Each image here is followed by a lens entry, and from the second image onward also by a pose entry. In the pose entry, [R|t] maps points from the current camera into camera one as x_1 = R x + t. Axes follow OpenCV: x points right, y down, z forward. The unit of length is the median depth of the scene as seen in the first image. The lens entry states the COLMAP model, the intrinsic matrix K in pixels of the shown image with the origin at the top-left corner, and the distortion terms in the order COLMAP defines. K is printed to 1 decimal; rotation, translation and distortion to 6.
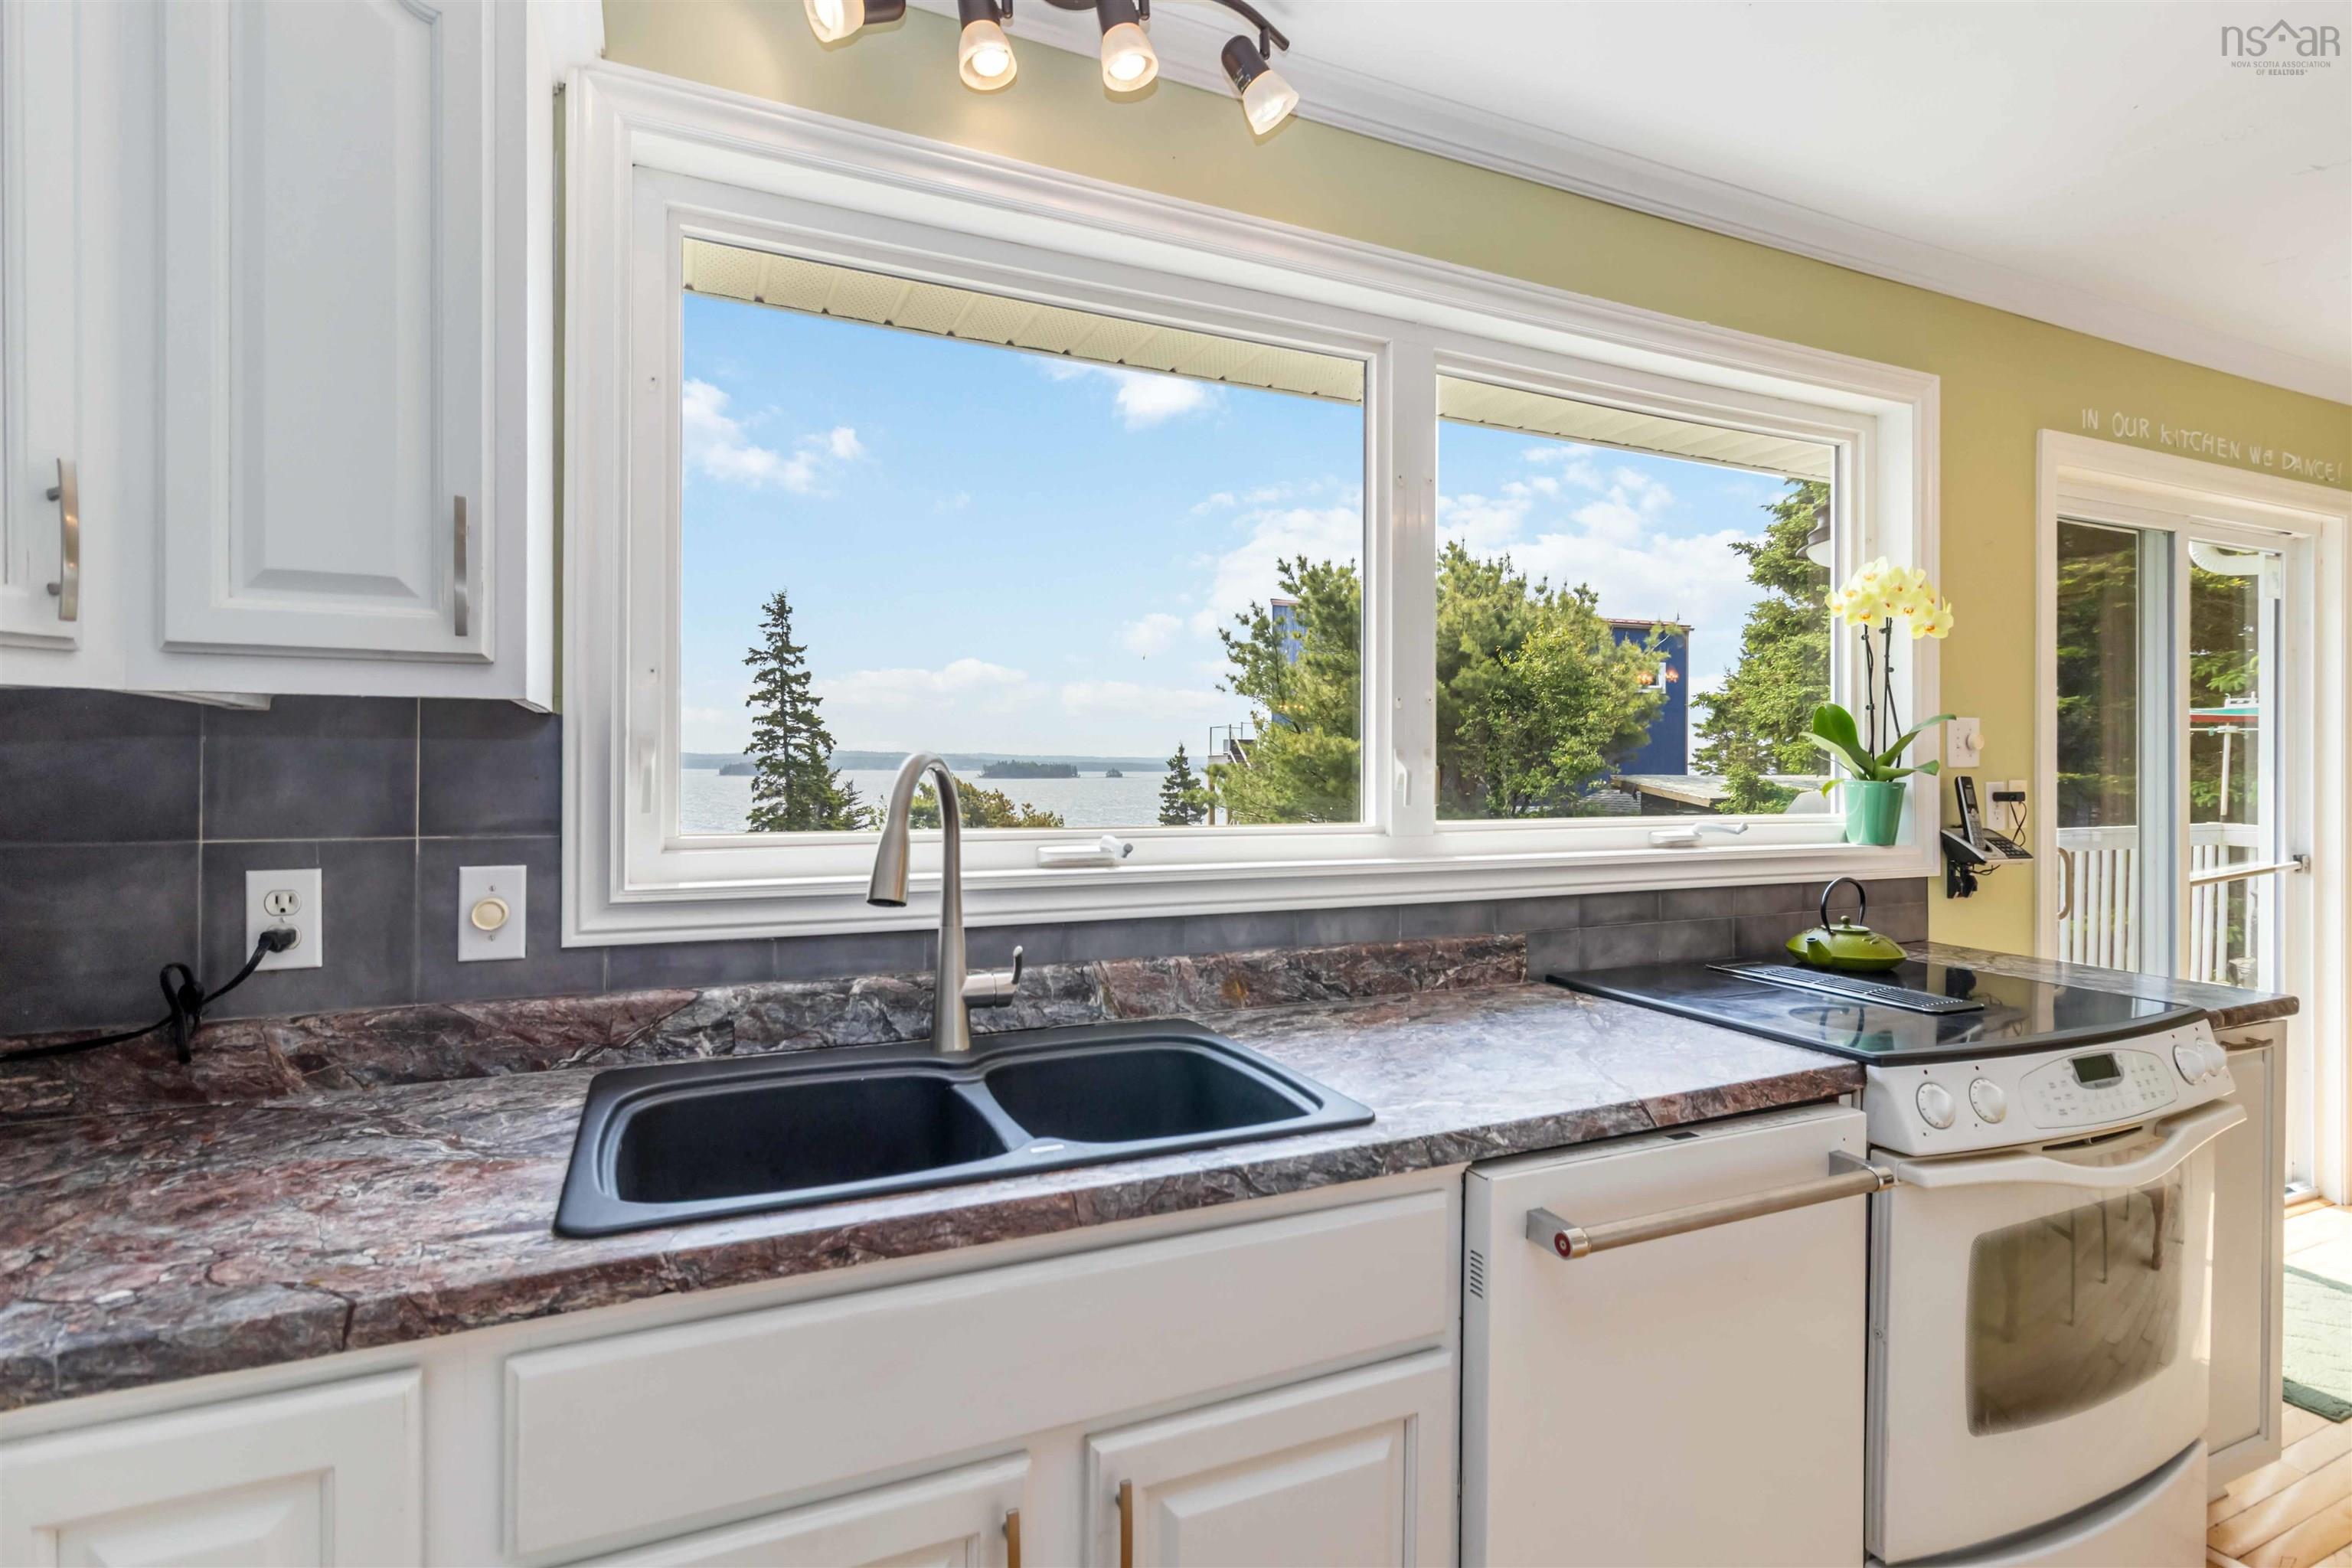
lens RADIAL K [[1105.7, 0, 1191.5], [0, 1105.7, 776.0], [0, 0, 1]] dist [-0.003058, 0.001399]
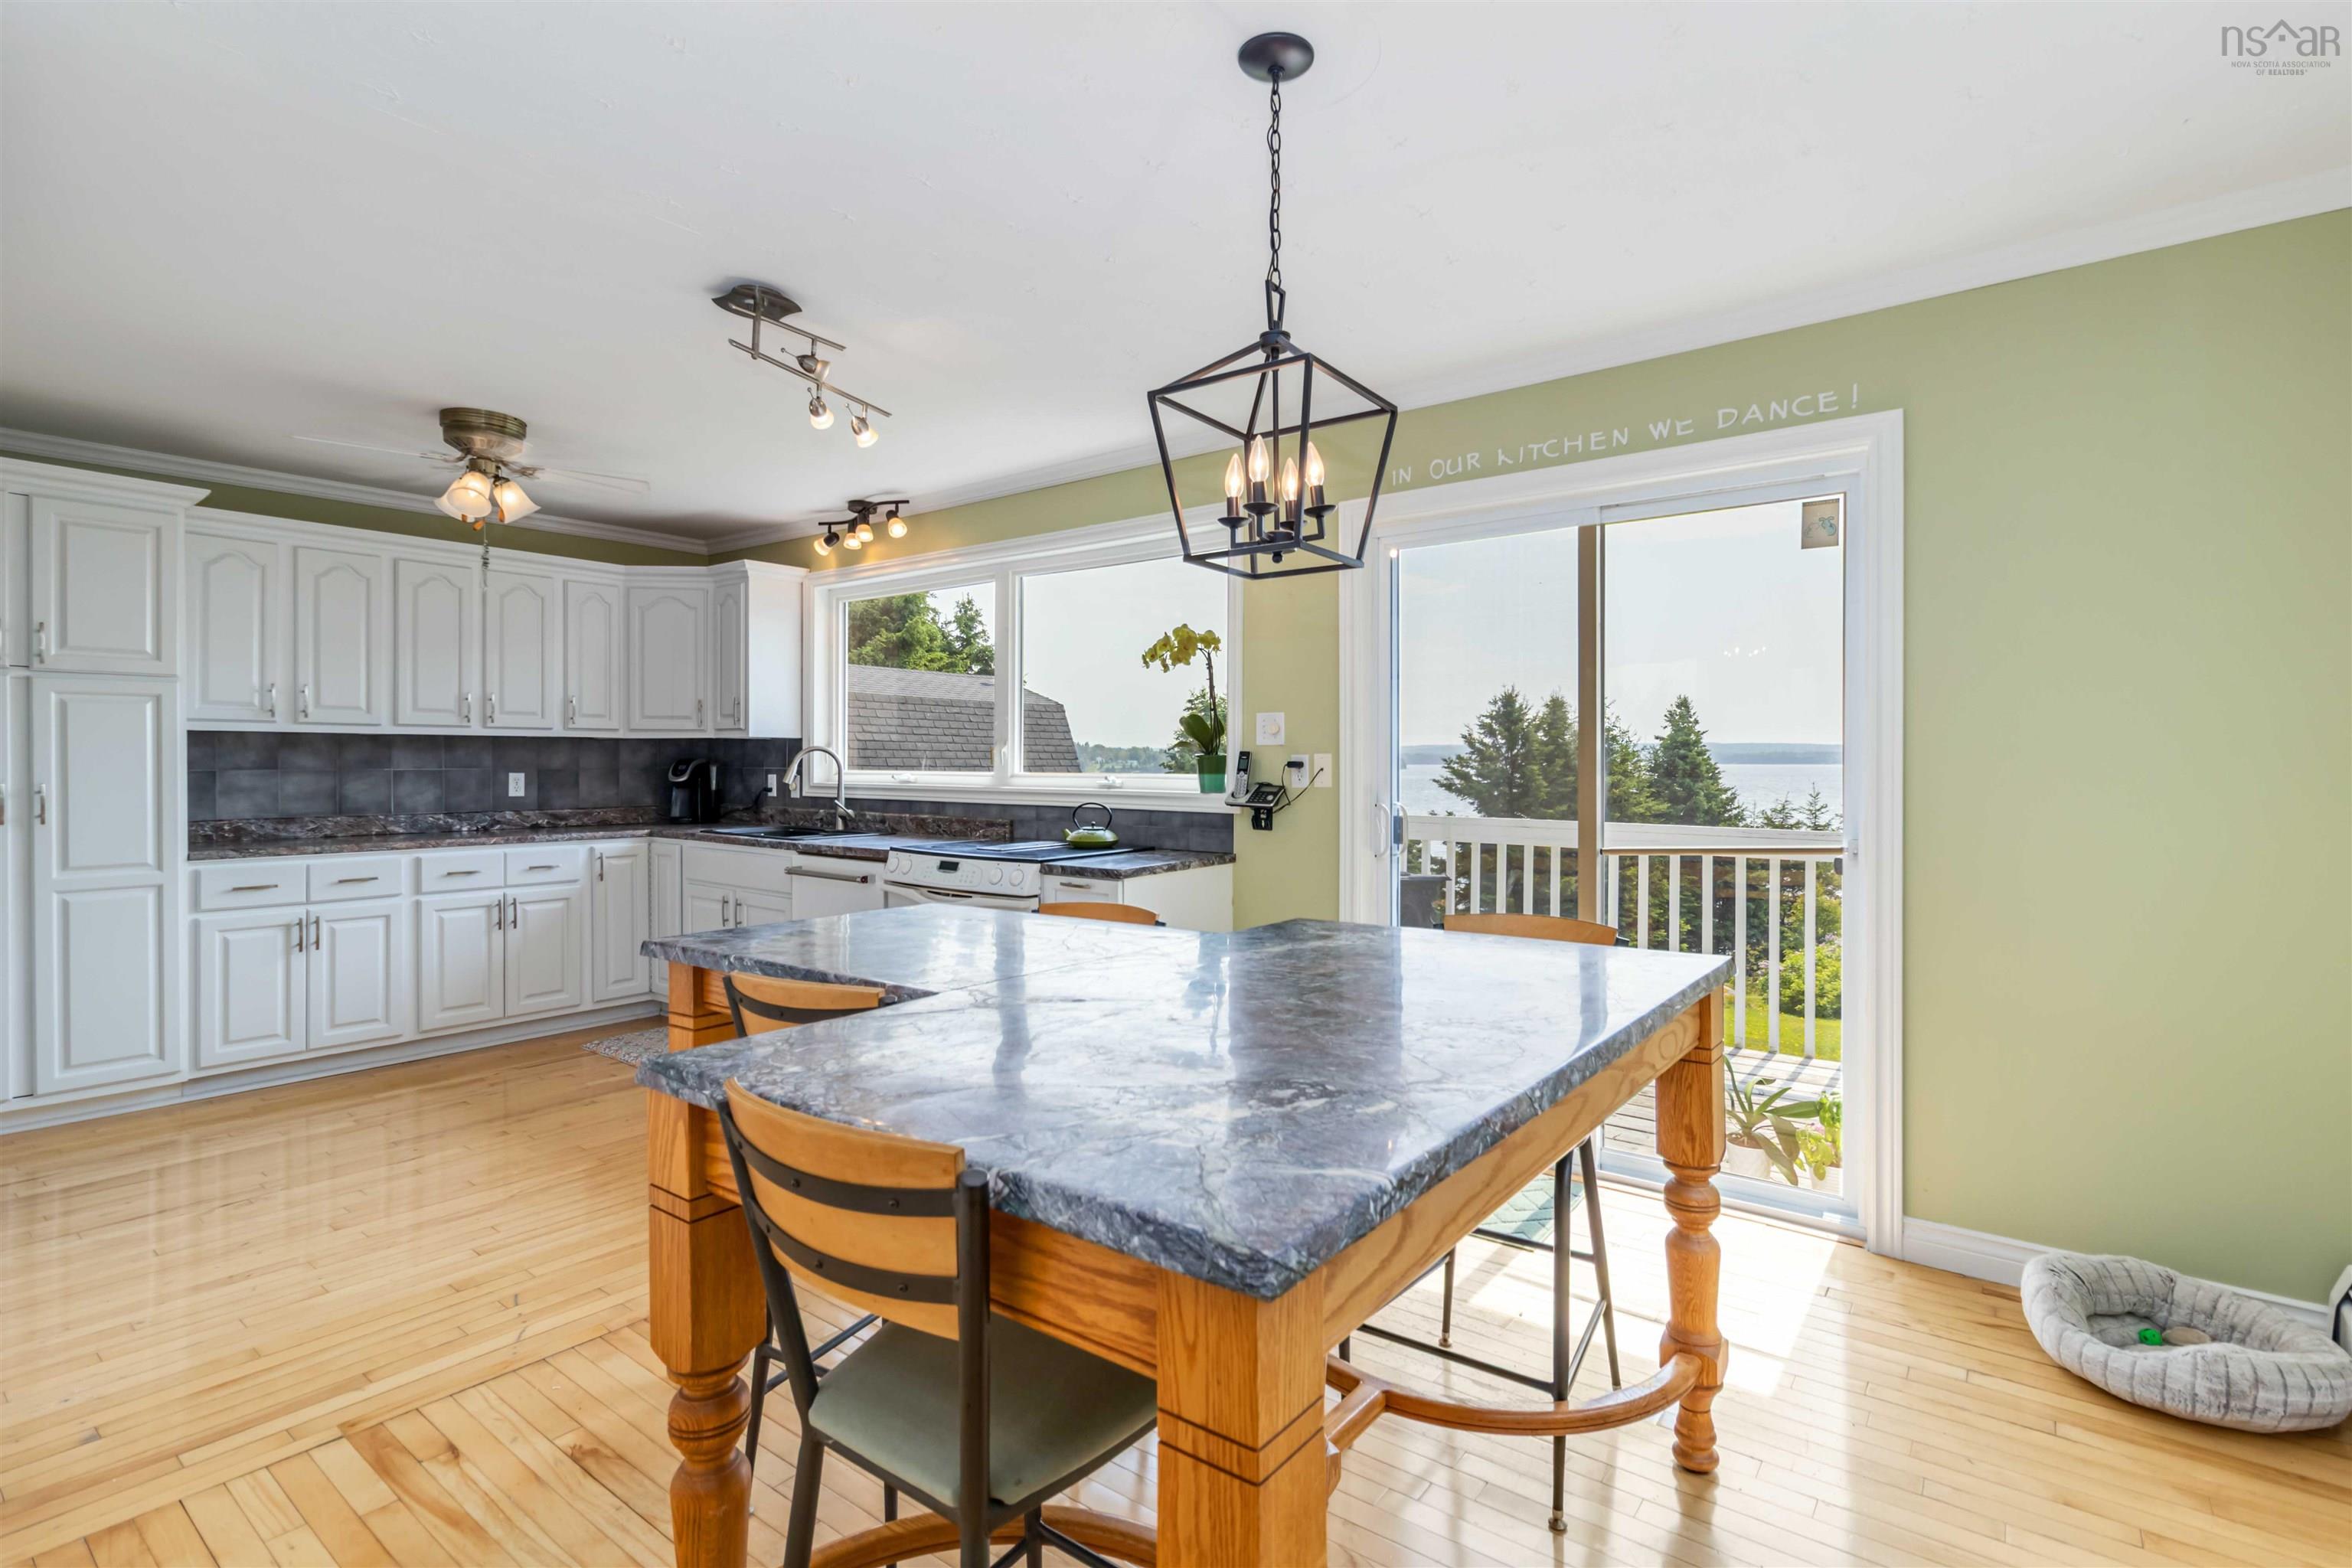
lens RADIAL K [[1105.7, 0, 1186.4], [0, 1105.7, 768.0], [0, 0, 1]] dist [-0.003058, 0.001399]
pose [[0.472811, 0.003416, -0.881157, 2.384359], [-0.004985, 0.999987, 0.001202, 0.026978], [0.881150, 0.003824, 0.472822, 0.211524]]
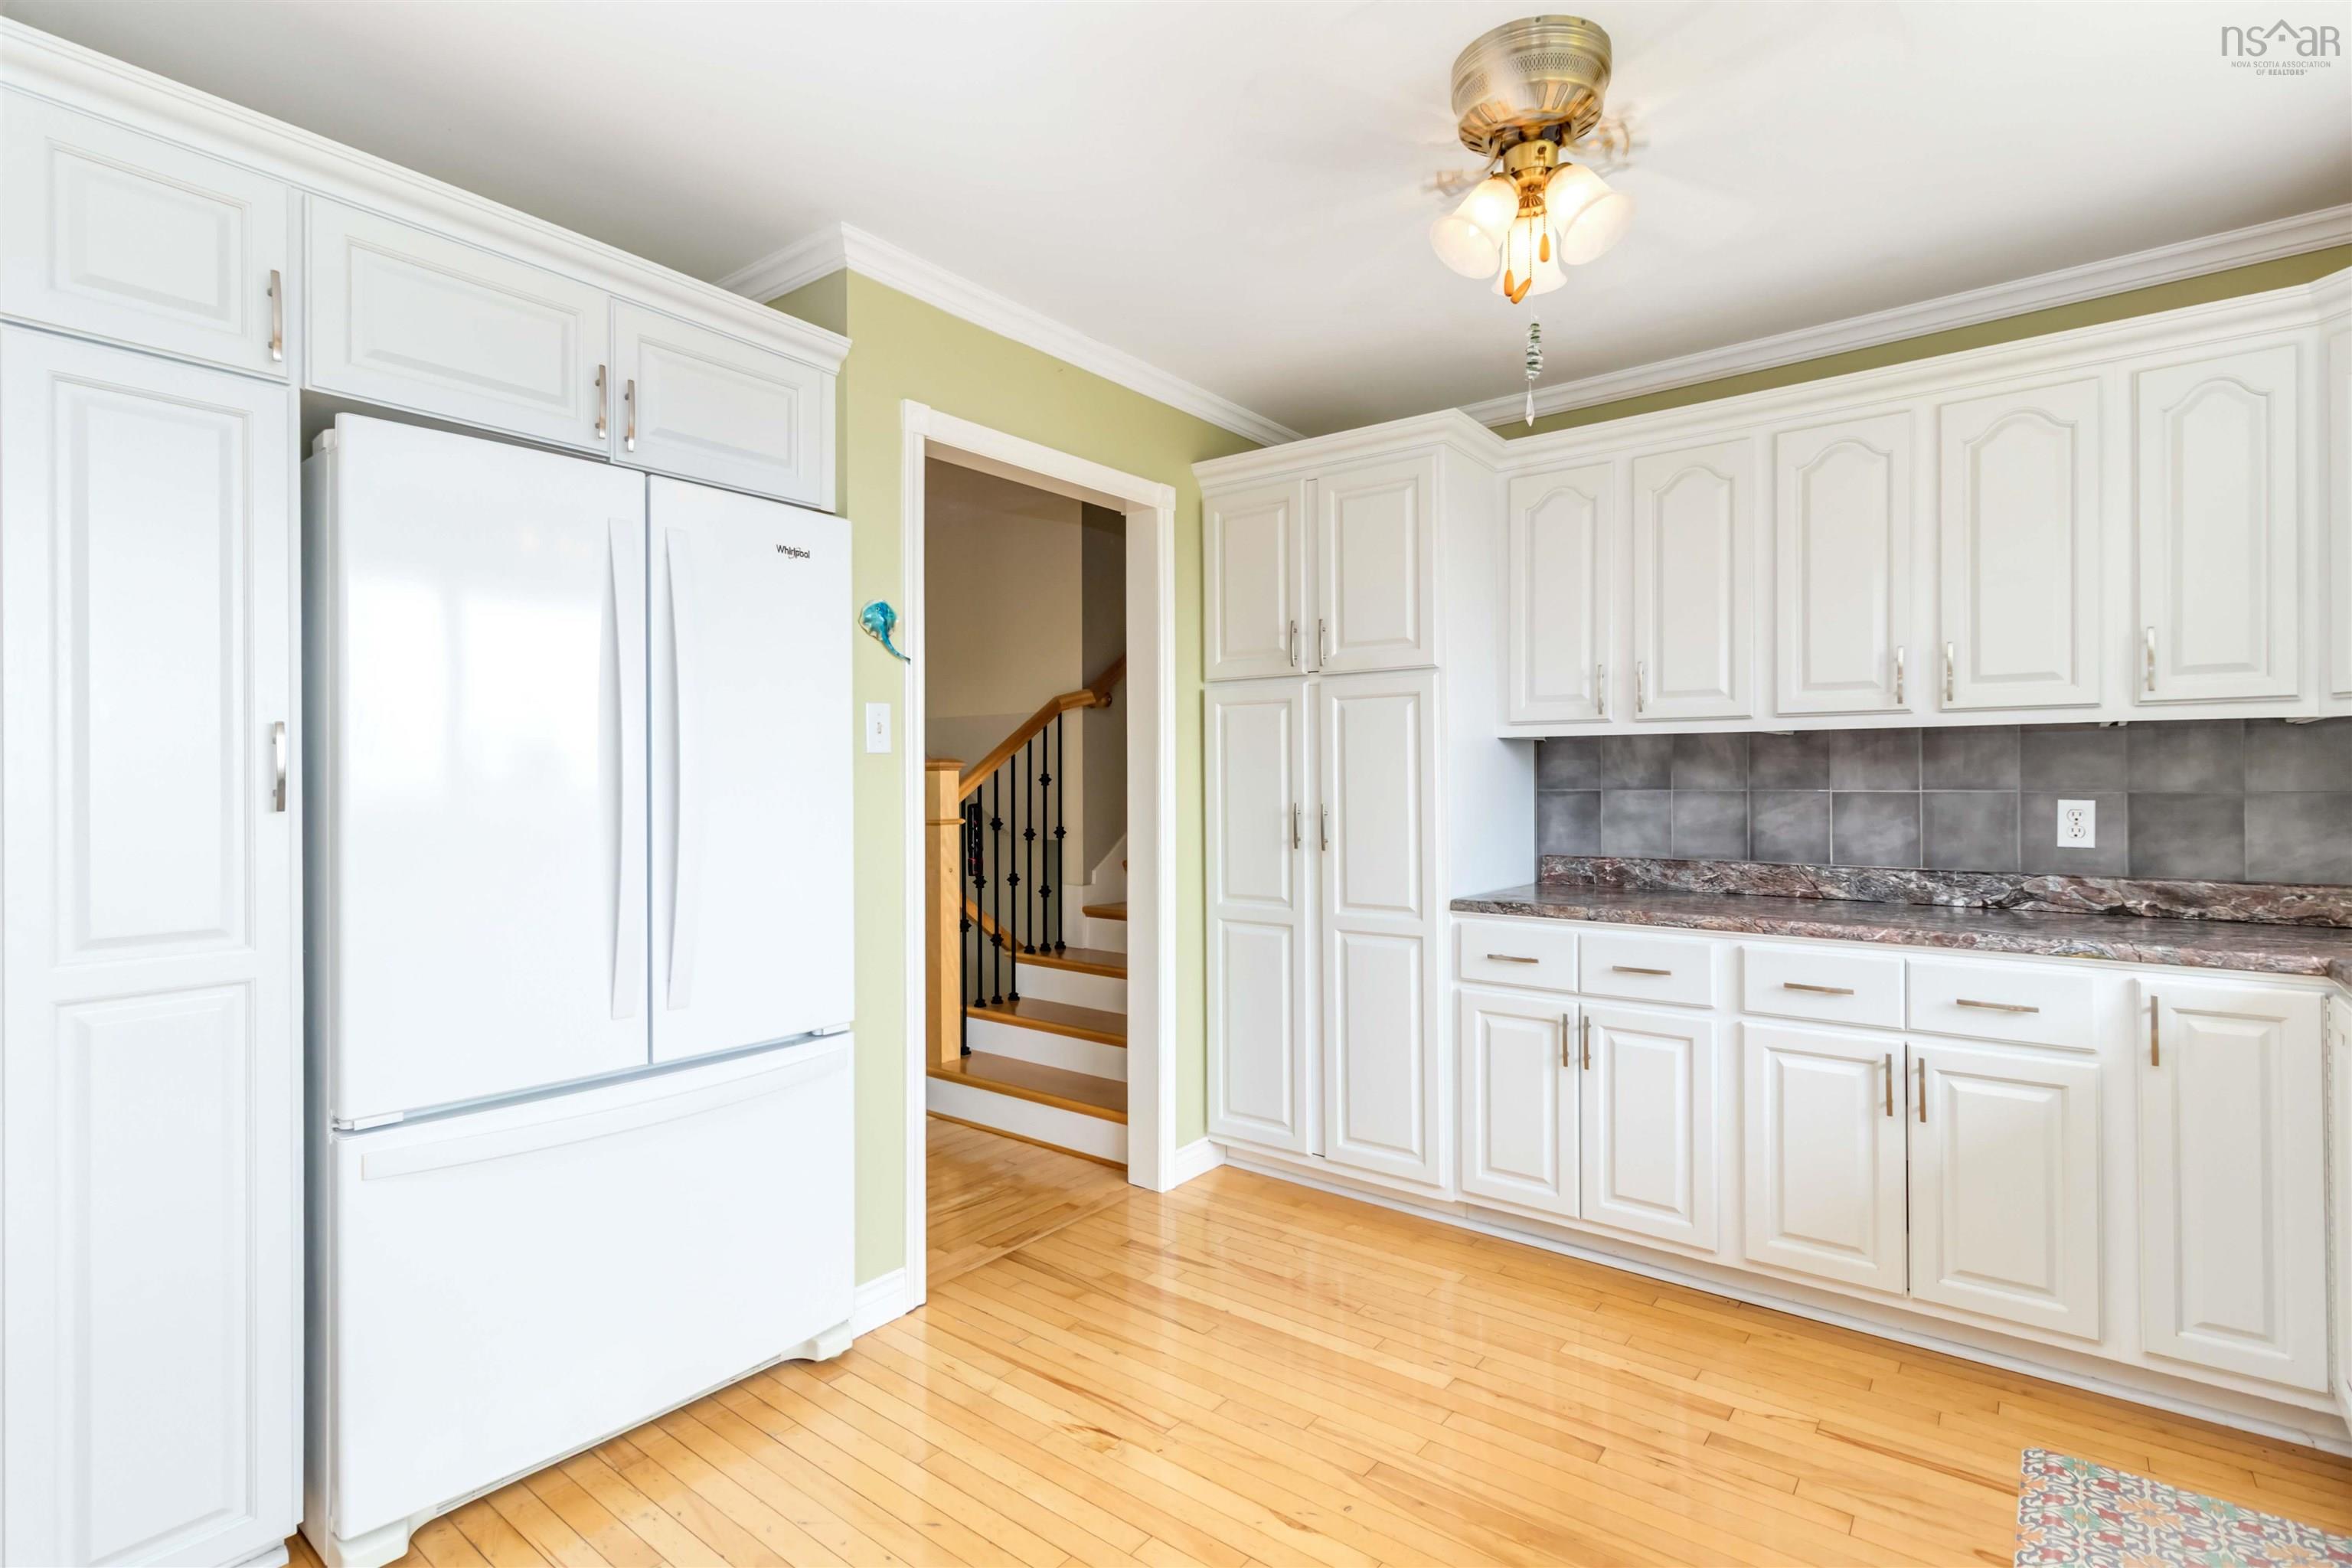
lens RADIAL K [[1105.7, 0, 1189.0], [0, 1105.7, 780.4], [0, 0, 1]] dist [-0.003058, 0.001399]
pose [[-0.884241, -0.002262, -0.467025, 0.898315], [-0.003566, 0.999992, 0.001908, 0.028084], [0.467017, 0.003352, -0.884242, 0.693704]]
